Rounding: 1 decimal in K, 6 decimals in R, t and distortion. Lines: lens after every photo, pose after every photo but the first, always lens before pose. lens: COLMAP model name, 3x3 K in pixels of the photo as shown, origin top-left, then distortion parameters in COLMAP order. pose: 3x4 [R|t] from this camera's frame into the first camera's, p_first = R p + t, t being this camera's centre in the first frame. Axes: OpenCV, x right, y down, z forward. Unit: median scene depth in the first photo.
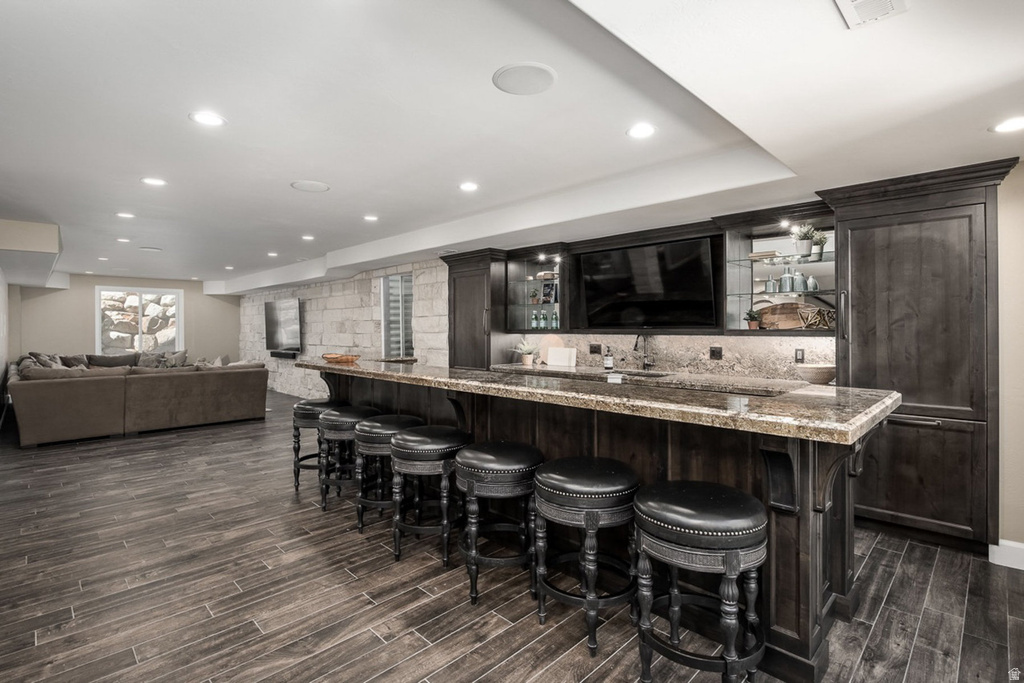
lens RADIAL K [[486.1, 0, 510.0], [0, 486.1, 324.5], [0, 0, 1]] dist [0.017813, -0.011129]
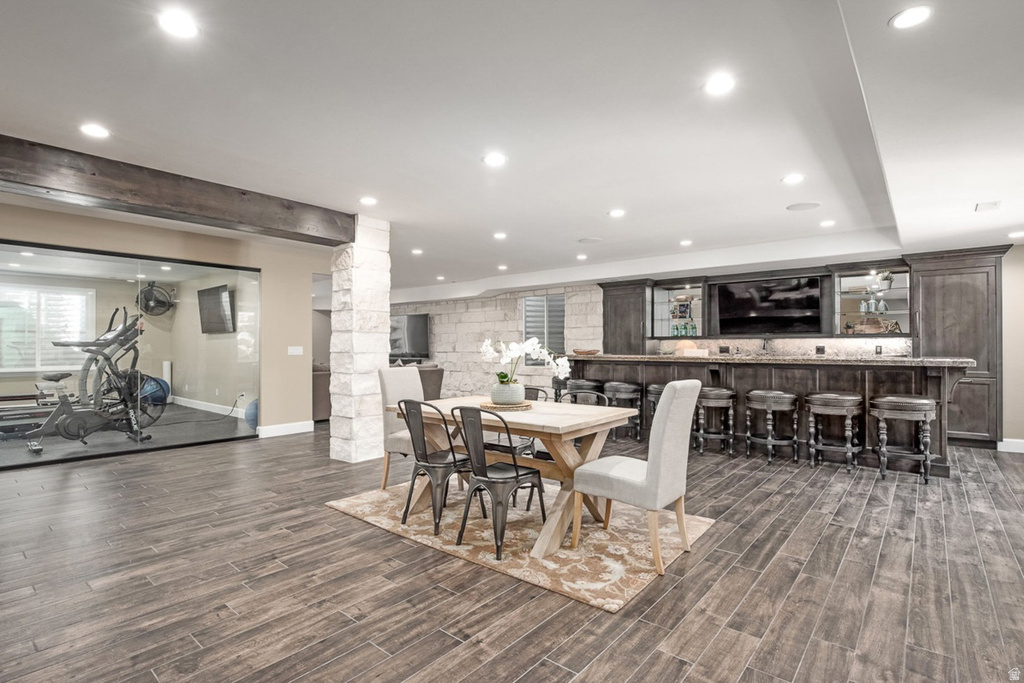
lens RADIAL K [[492.2, 0, 512.0], [0, 492.2, 341.5], [0, 0, 1]] dist [-0.001906, -0.000527]
pose [[0.996566, 0.006437, 0.082548, -0.720003], [-0.005869, 0.999957, -0.007122, 0.050629], [-0.082590, 0.006613, 0.996562, -0.511158]]
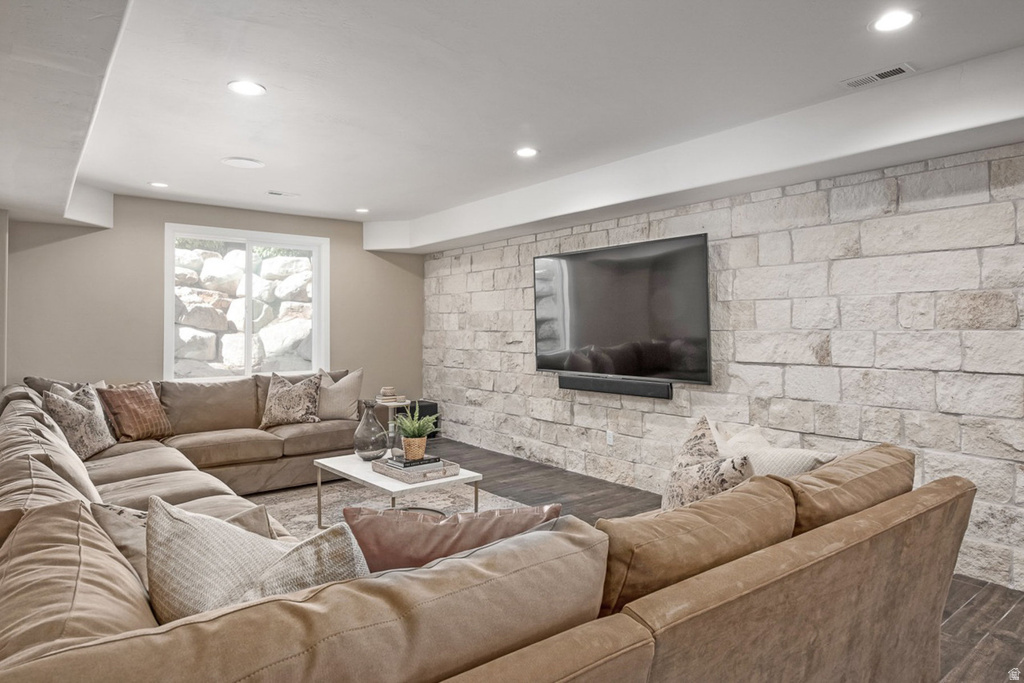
lens RADIAL K [[588.1, 0, 510.1], [0, 588.1, 319.6], [0, 0, 1]] dist [0.001215, 0.000237]
pose [[0.995730, 0.001165, -0.092308, -1.175460], [-0.001905, 0.999967, -0.007929, 0.029209], [0.092295, 0.008071, 0.995699, 1.204017]]
